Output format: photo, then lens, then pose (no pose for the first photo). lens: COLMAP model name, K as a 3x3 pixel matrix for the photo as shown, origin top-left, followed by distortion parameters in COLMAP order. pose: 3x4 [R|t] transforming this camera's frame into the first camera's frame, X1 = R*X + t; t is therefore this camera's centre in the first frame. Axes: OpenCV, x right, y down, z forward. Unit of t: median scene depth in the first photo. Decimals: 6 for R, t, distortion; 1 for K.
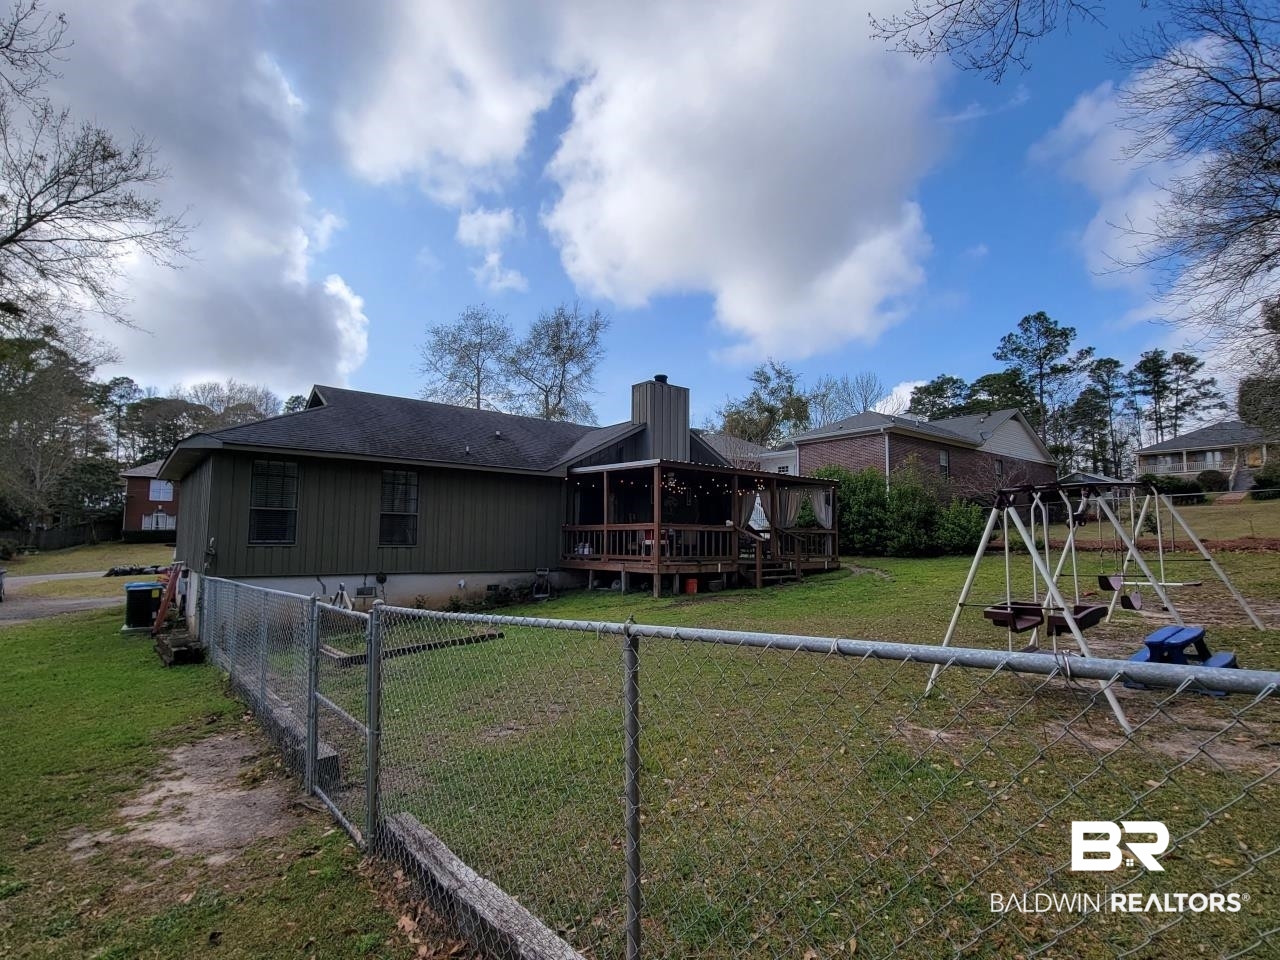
lens RADIAL K [[626.6, 0, 634.8], [0, 626.6, 486.6], [0, 0, 1]] dist [-0.003250, -0.000349]
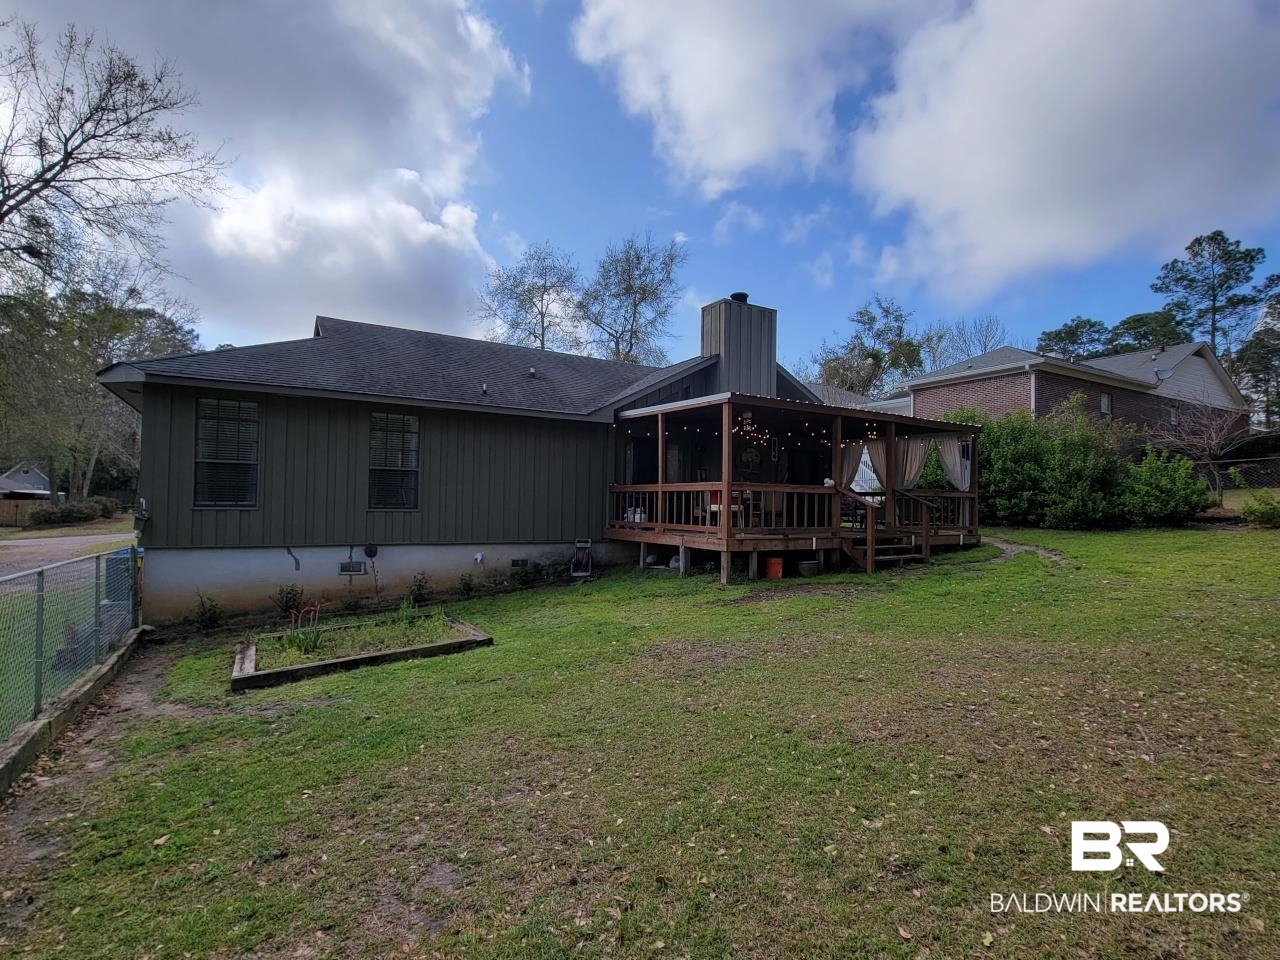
lens RADIAL K [[626.6, 0, 634.8], [0, 626.6, 486.6], [0, 0, 1]] dist [-0.003250, -0.000349]
pose [[0.989784, 0.003464, -0.142535, 0.024714], [0.005067, 0.998219, 0.059448, 0.014807], [0.142487, -0.059563, 0.988003, 0.195593]]
